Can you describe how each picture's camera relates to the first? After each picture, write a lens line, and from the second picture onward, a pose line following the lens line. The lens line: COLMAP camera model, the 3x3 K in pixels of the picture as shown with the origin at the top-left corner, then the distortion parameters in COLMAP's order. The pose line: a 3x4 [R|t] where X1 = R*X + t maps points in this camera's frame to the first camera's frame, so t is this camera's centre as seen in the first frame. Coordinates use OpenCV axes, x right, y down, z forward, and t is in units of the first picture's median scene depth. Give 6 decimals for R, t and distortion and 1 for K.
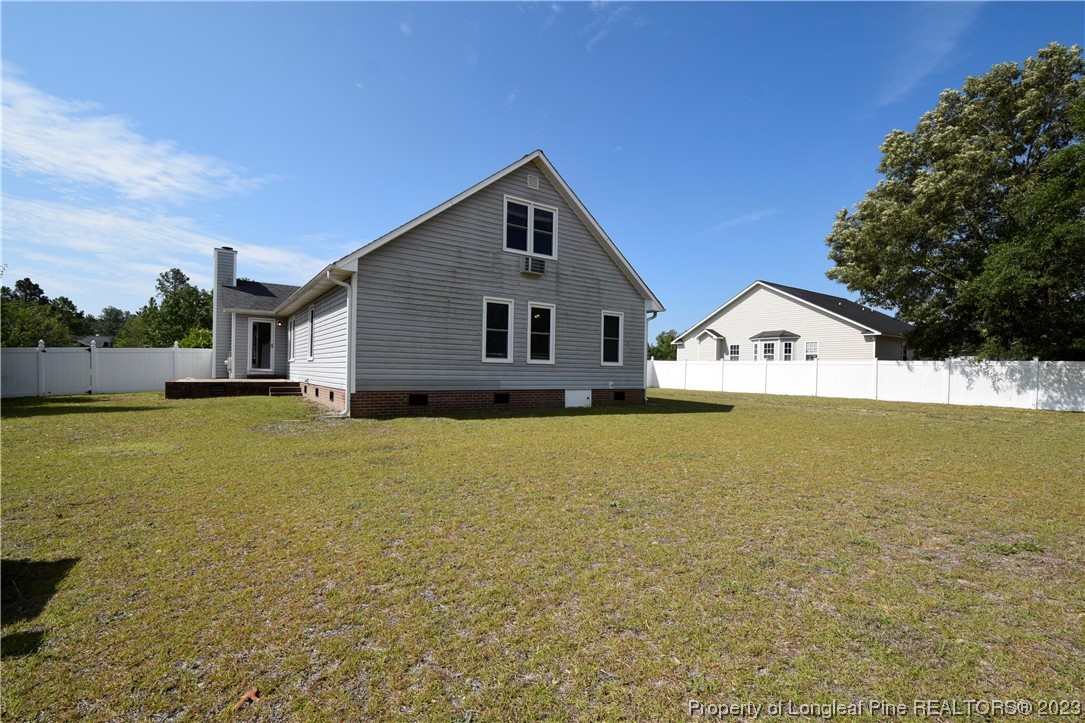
lens RADIAL K [[472.7, 0, 537.6], [0, 472.7, 369.8], [0, 0, 1]] dist [0.005309, -0.005568]
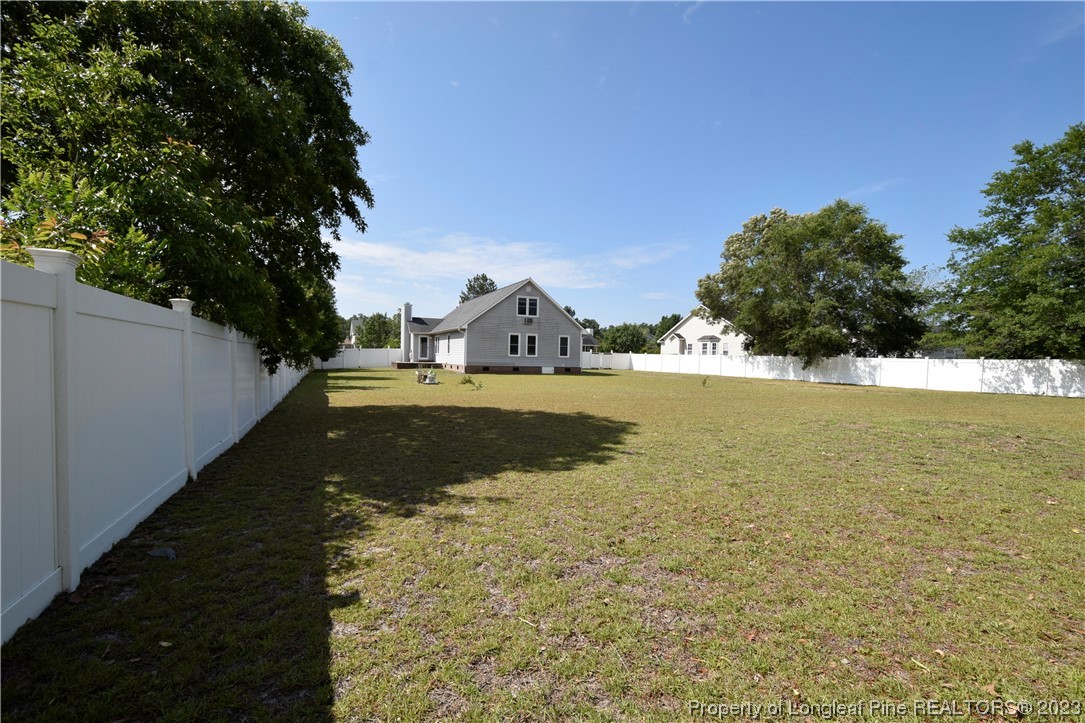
lens RADIAL K [[472.7, 0, 537.6], [0, 472.7, 369.8], [0, 0, 1]] dist [0.005309, -0.005568]
pose [[0.982722, 0.010500, -0.184789, 0.470889], [-0.005986, 0.999670, 0.024969, -0.004890], [0.184990, -0.023432, 0.982461, -1.425128]]
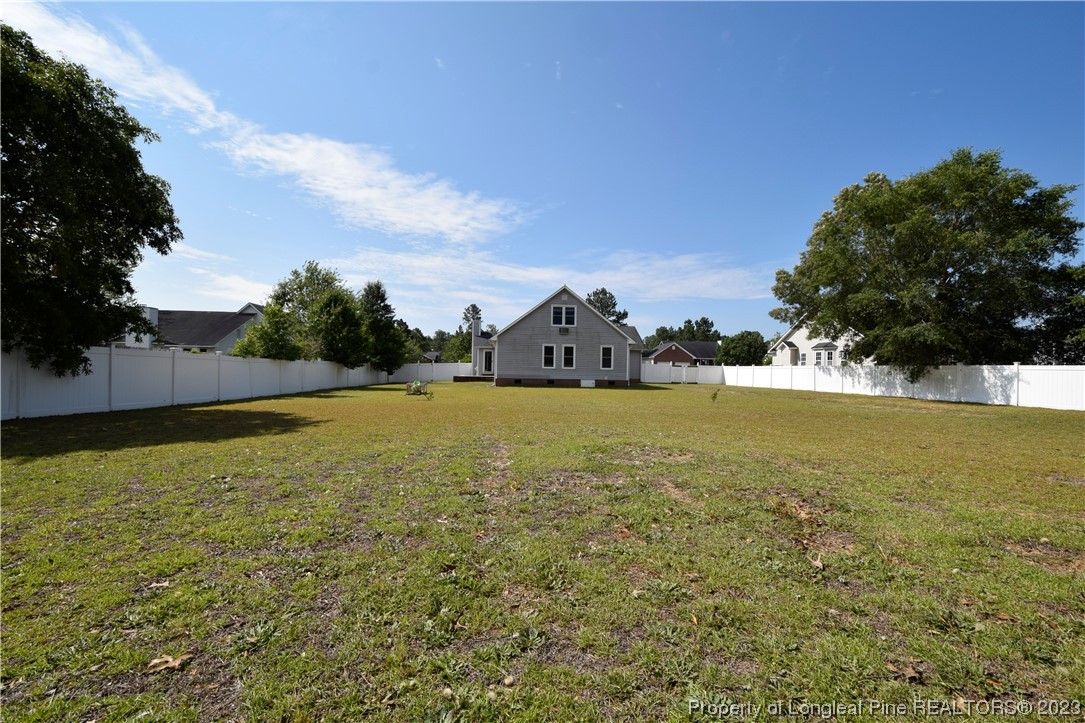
lens RADIAL K [[474.1, 0, 537.3], [0, 474.1, 370.4], [0, 0, 1]] dist [0.006662, -0.006360]
pose [[0.862141, -0.002521, -0.506661, 0.999140], [-0.002269, 0.999958, -0.008837, 0.015850], [0.506663, 0.008769, 0.862100, -1.094306]]
